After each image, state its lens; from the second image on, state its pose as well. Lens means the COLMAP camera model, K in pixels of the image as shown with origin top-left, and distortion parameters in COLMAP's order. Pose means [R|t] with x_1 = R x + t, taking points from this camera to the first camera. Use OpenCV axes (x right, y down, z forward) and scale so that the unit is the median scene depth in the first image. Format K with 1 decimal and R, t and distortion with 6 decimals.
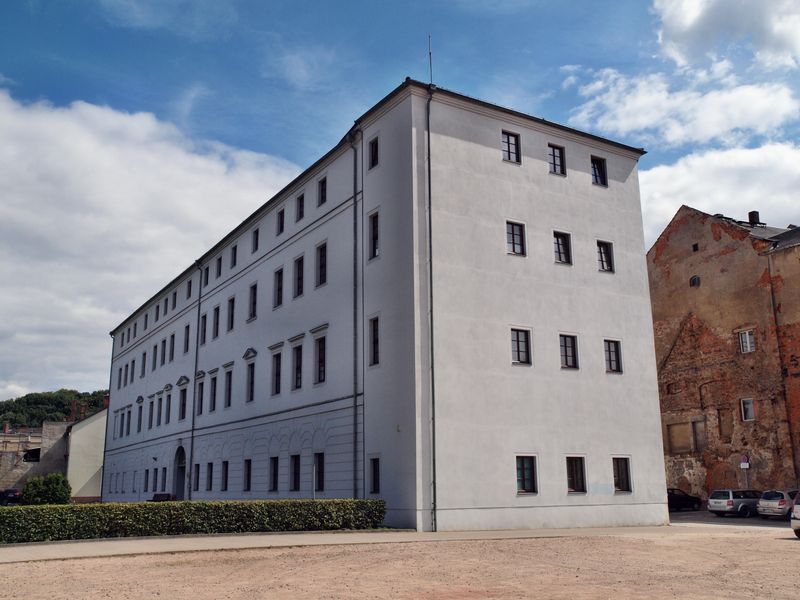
lens RADIAL K [[807.5, 0, 407.7], [0, 807.5, 293.0], [0, 0, 1]] dist [-0.004785, 0.000000]
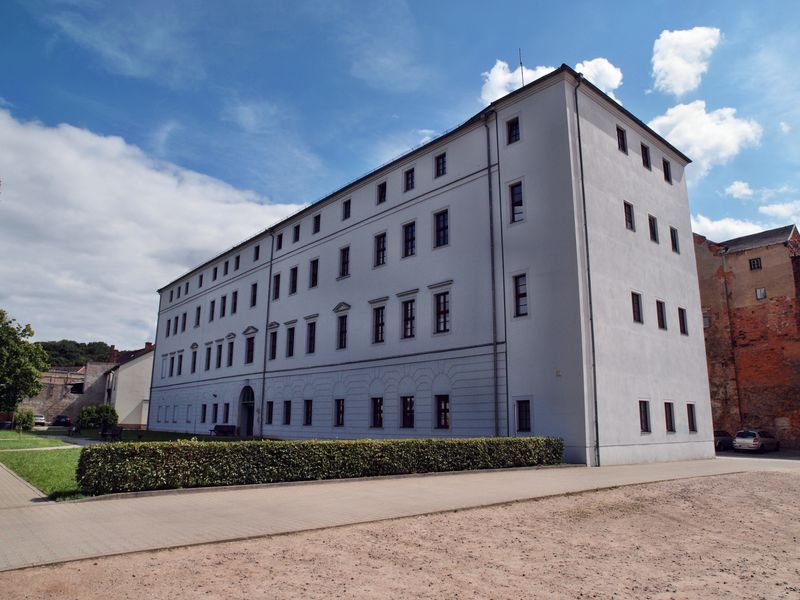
lens RADIAL K [[579.3, 0, 406.8], [0, 579.3, 301.1], [0, 0, 1]] dist [-0.125055, 0.108003]
pose [[0.984509, 0.056049, 0.166131, -0.279384], [-0.060263, 0.997973, 0.020431, 0.051689], [-0.164649, -0.030126, 0.985892, 0.211084]]
